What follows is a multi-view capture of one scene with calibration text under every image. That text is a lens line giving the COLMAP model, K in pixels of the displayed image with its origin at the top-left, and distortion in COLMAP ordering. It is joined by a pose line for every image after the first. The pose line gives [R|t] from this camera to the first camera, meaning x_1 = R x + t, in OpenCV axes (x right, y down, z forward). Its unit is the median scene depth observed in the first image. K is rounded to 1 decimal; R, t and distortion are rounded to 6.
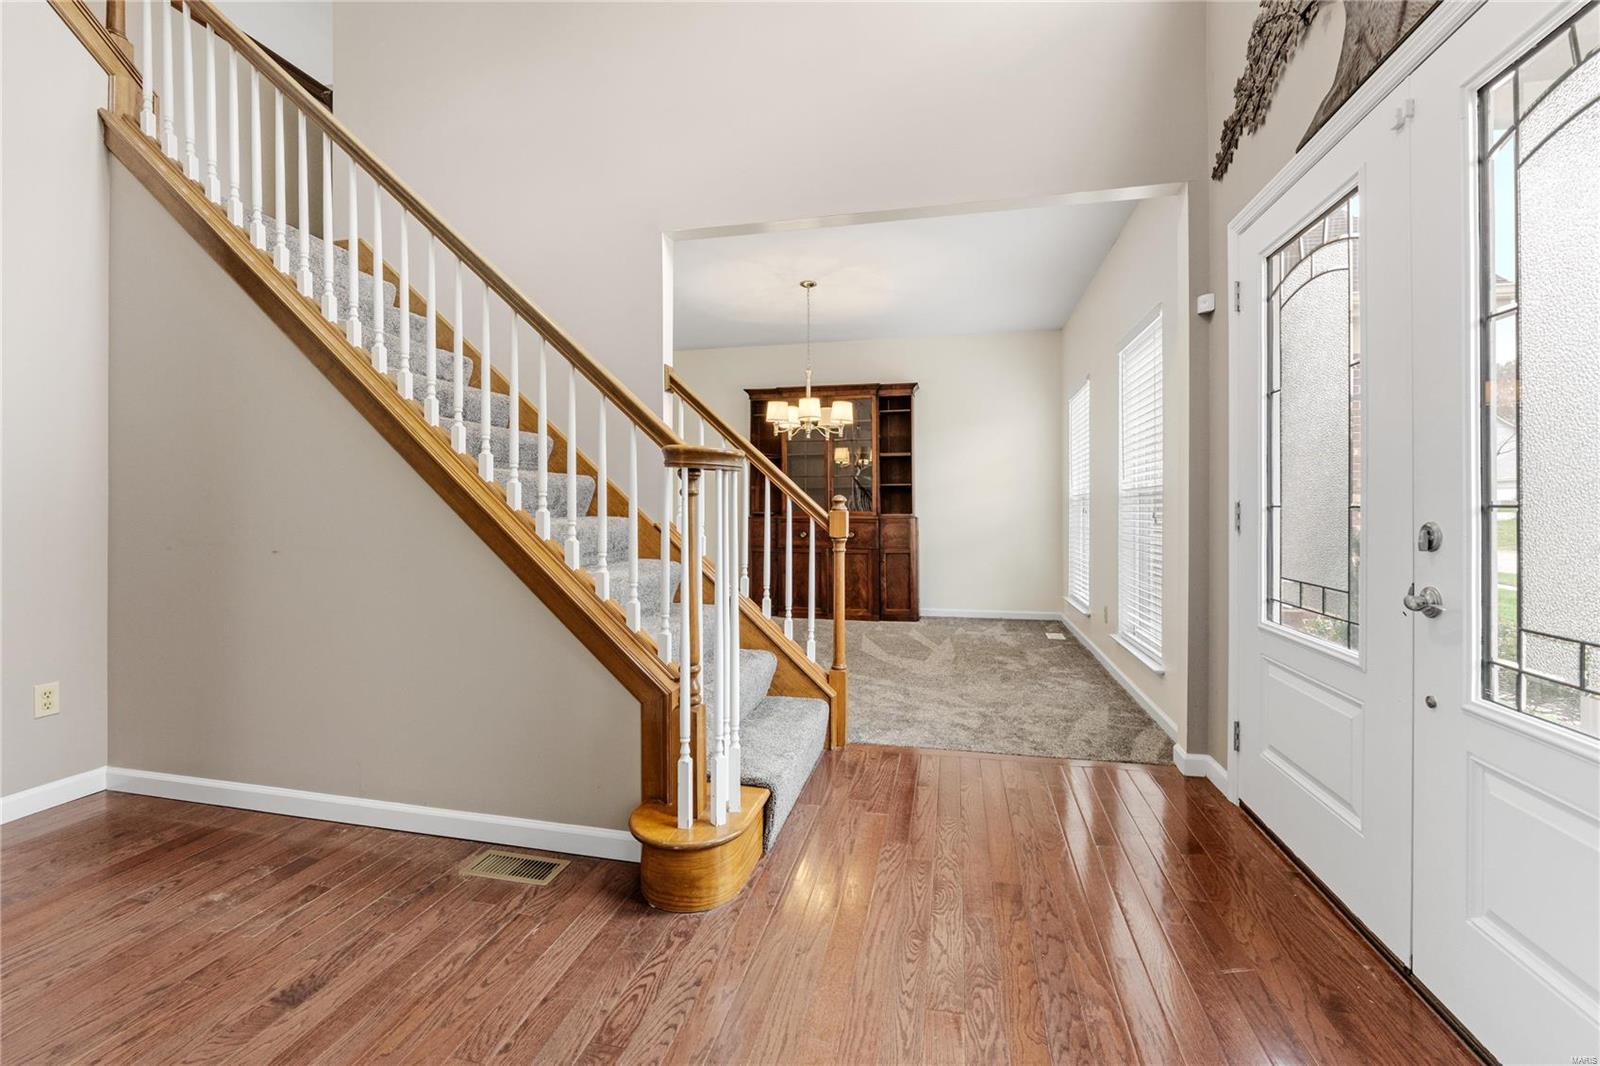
lens RADIAL K [[666.9, 0, 797.6], [0, 666.9, 512.8], [0, 0, 1]] dist [-0.000486, -0.000055]
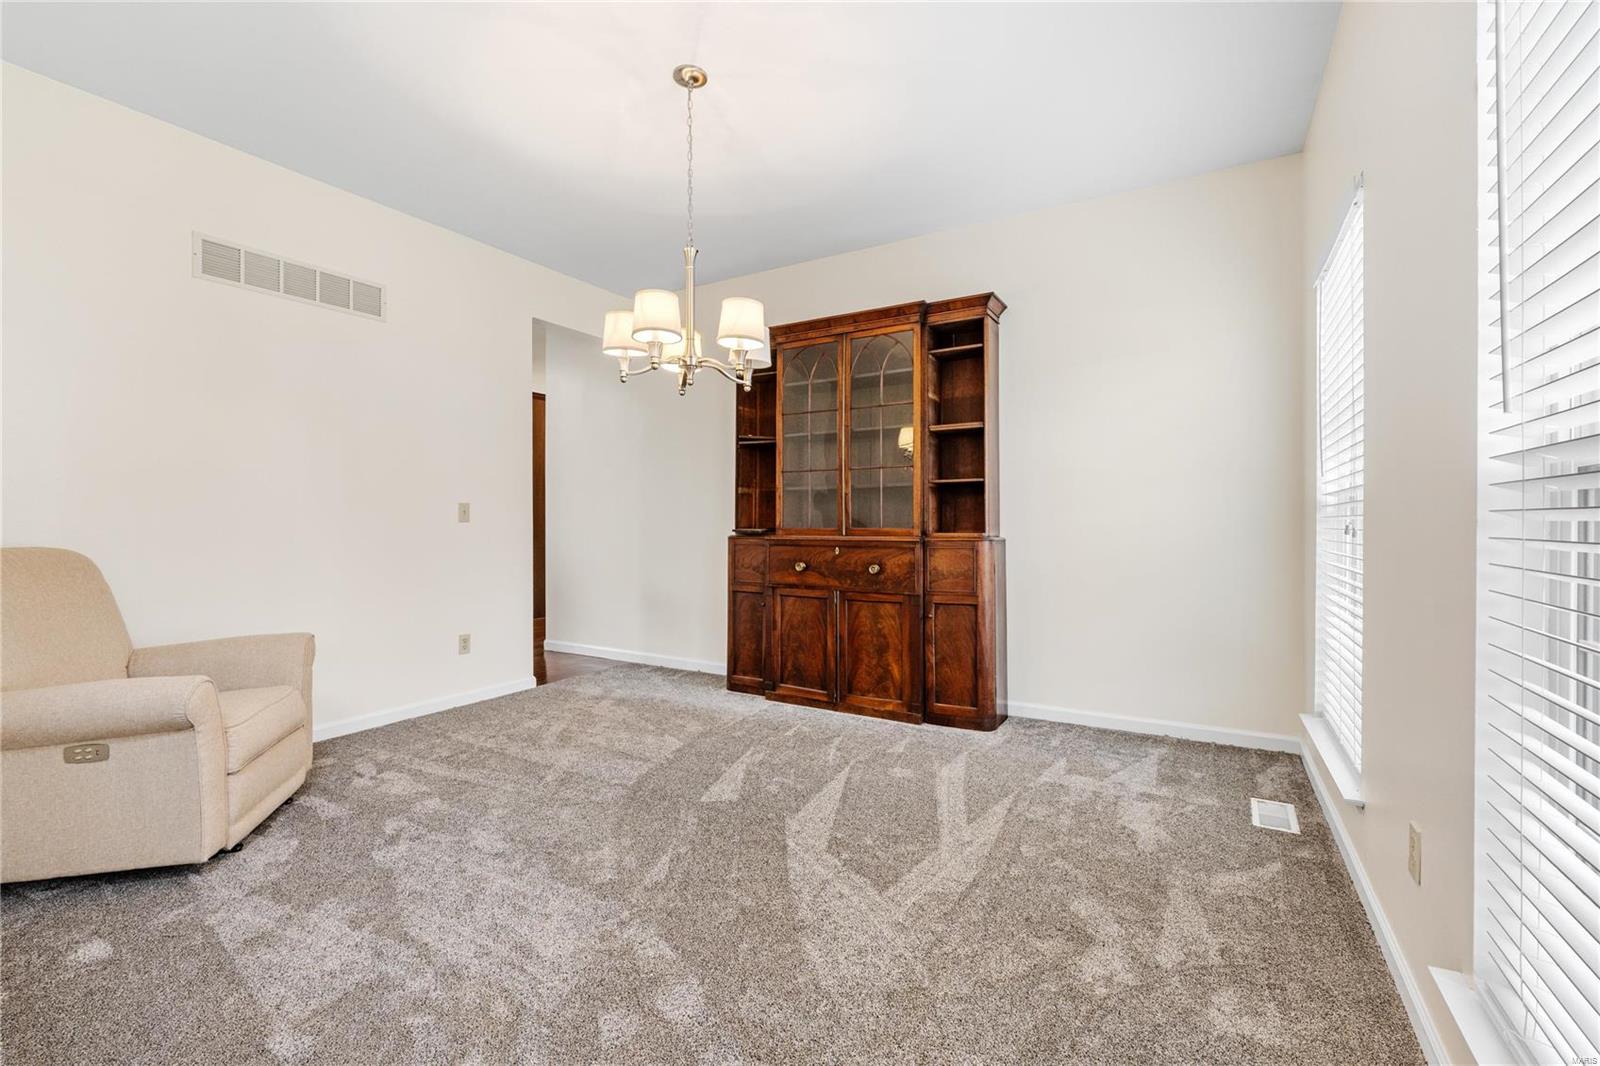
lens RADIAL K [[709.5, 0, 777.3], [0, 709.5, 525.0], [0, 0, 1]] dist [-0.001641, -0.000198]
pose [[0.957139, 0.000916, -0.289627, 0.177864], [-0.001849, 0.999994, -0.002947, -0.002815], [0.289623, 0.003357, 0.957135, 0.390918]]
